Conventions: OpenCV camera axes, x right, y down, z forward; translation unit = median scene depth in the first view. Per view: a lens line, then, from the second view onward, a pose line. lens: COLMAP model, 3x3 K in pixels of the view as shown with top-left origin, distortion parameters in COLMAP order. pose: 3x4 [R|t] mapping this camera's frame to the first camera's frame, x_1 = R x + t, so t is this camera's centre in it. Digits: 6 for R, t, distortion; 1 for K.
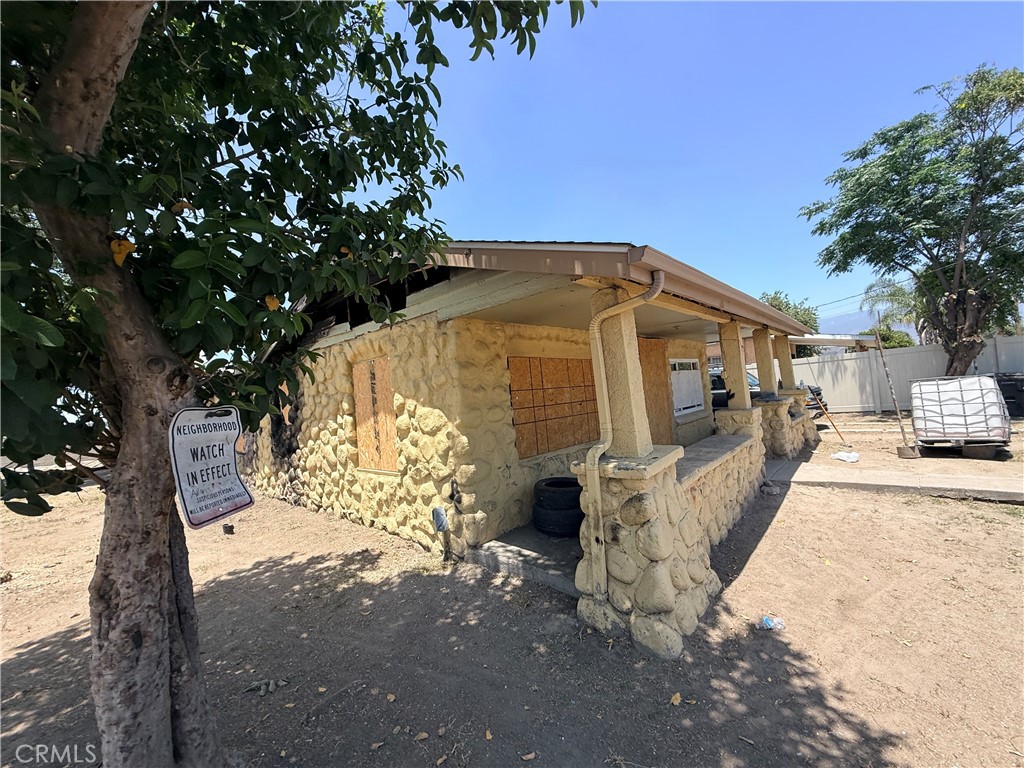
lens RADIAL K [[411.0, 0, 512.0], [0, 411.0, 384.0], [0, 0, 1]] dist [0.000128, 0.000254]
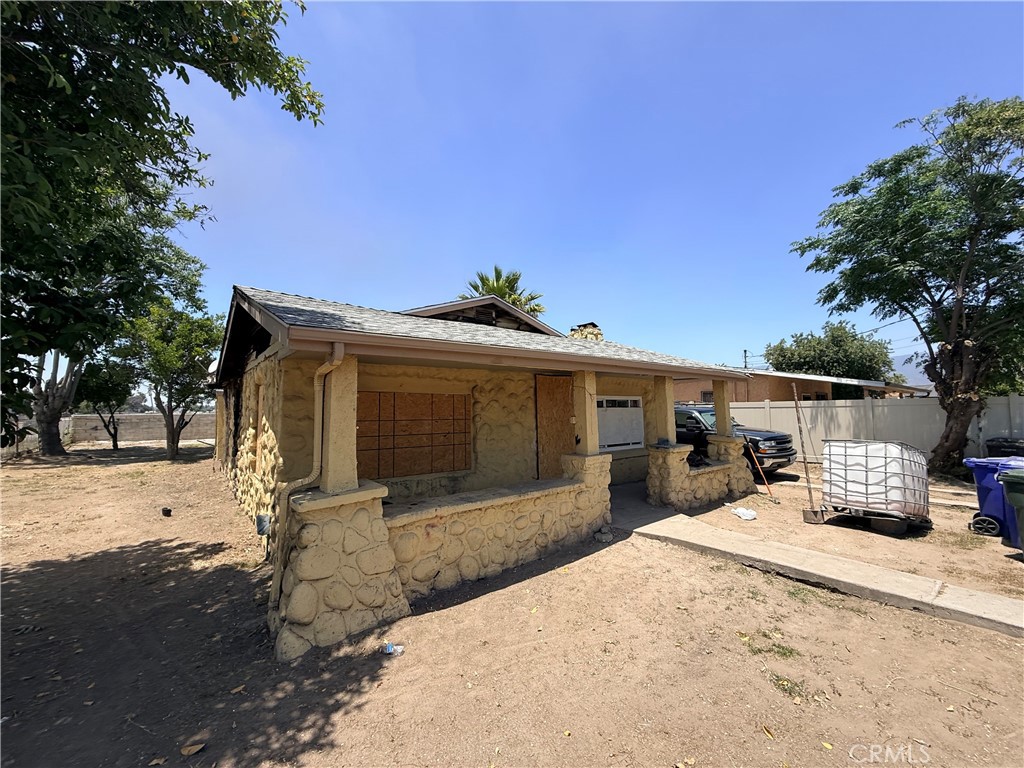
lens RADIAL K [[411.0, 0, 512.0], [0, 411.0, 384.0], [0, 0, 1]] dist [0.000128, 0.000254]
pose [[0.983464, 0.067025, -0.168244, 0.634749], [-0.072002, 0.997124, -0.023650, -0.092892], [0.166175, 0.035373, 0.985462, -0.065377]]
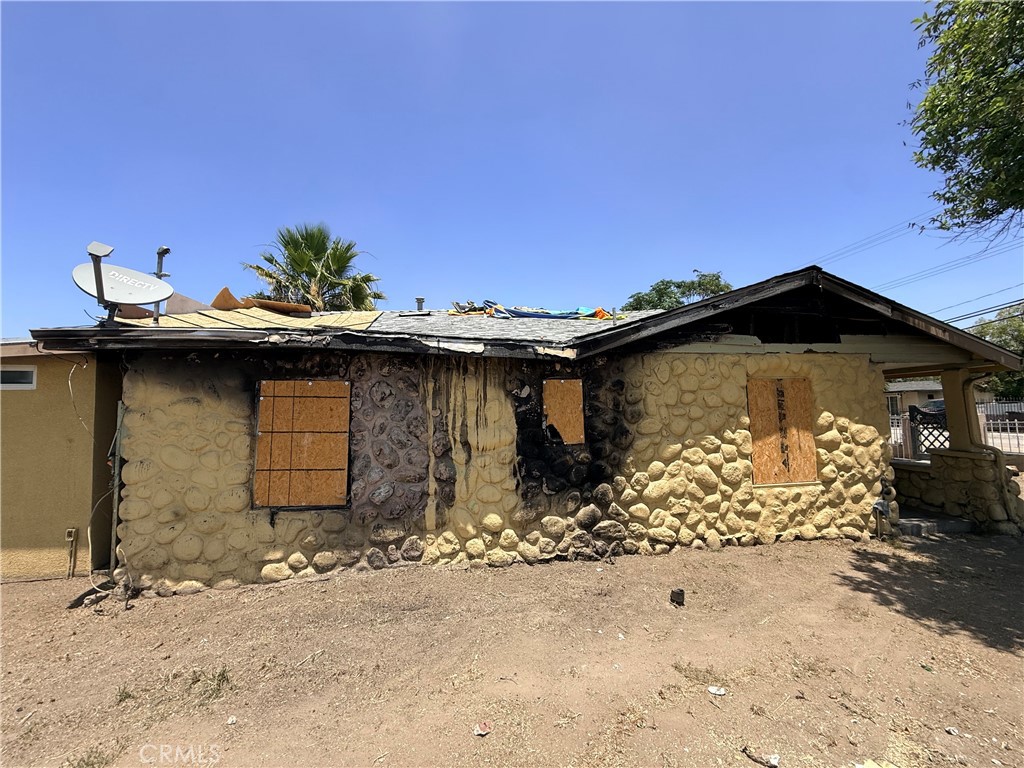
lens RADIAL K [[411.0, 0, 512.0], [0, 411.0, 384.0], [0, 0, 1]] dist [0.000128, 0.000254]
pose [[0.609769, 0.124152, 0.782795, -1.787594], [-0.055076, 0.991905, -0.114416, 0.130781], [-0.790663, 0.026654, 0.611671, 1.009144]]
